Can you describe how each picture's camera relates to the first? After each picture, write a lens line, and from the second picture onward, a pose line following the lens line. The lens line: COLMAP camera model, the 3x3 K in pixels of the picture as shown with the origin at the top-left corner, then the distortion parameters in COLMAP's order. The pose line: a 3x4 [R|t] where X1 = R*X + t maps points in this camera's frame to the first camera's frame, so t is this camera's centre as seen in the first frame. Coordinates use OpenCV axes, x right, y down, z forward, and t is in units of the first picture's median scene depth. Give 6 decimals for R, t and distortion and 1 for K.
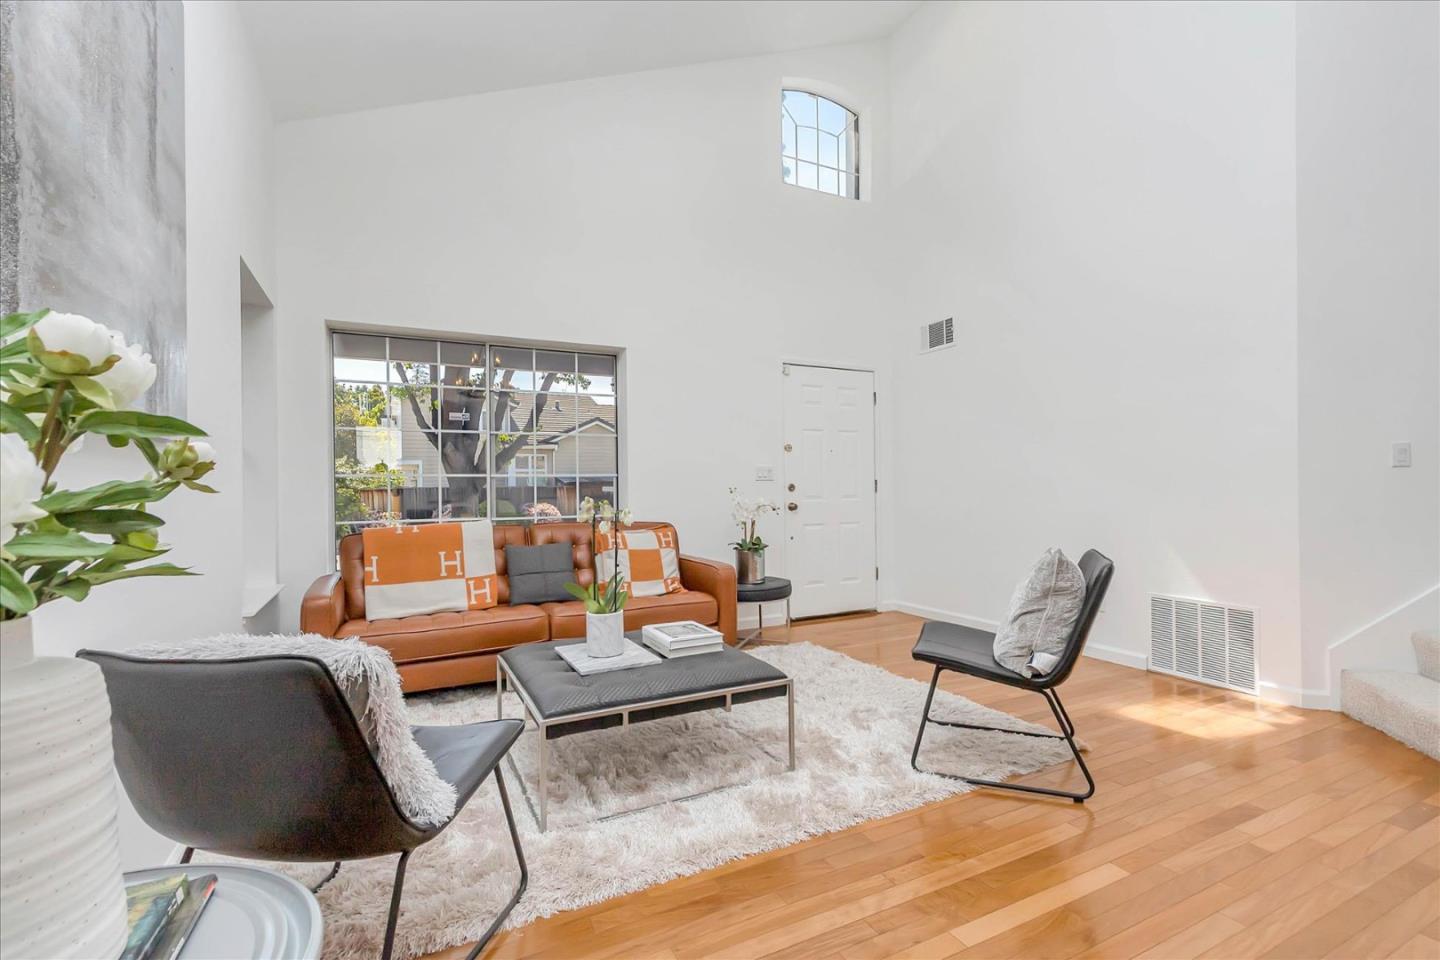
lens RADIAL K [[683.2, 0, 720.5], [0, 683.2, 502.6], [0, 0, 1]] dist [-0.002094, -0.000473]
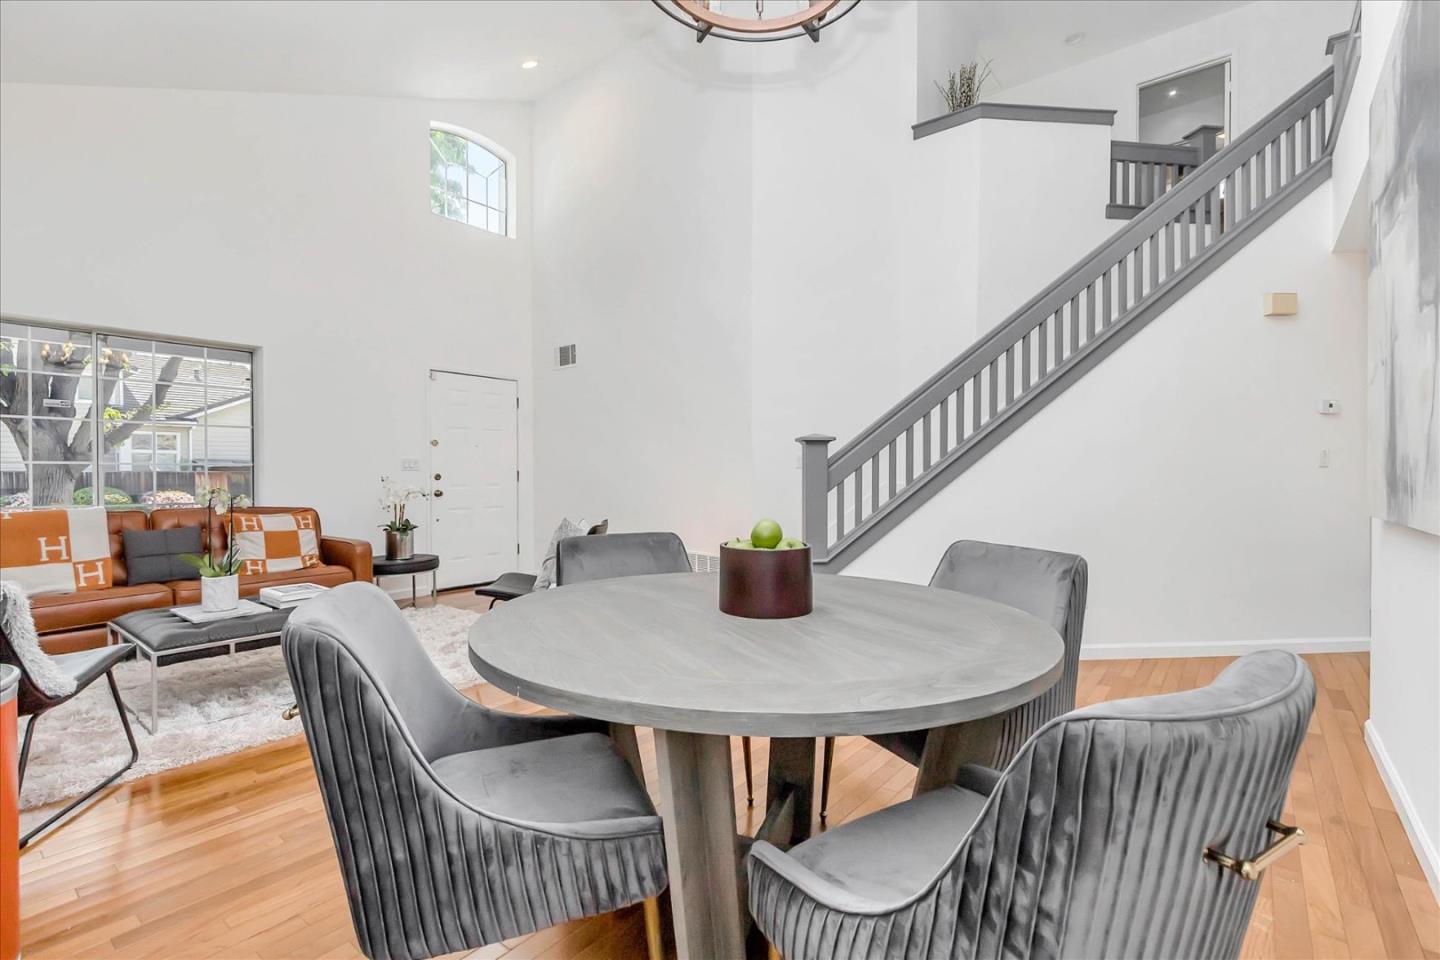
lens RADIAL K [[660.2, 0, 725.6], [0, 660.2, 497.5], [0, 0, 1]] dist [0.003428, 0.000177]
pose [[0.909425, -0.003892, 0.415851, 0.104152], [-0.002652, 0.999882, 0.015159, -0.005716], [-0.415860, -0.014889, 0.909307, -0.305786]]
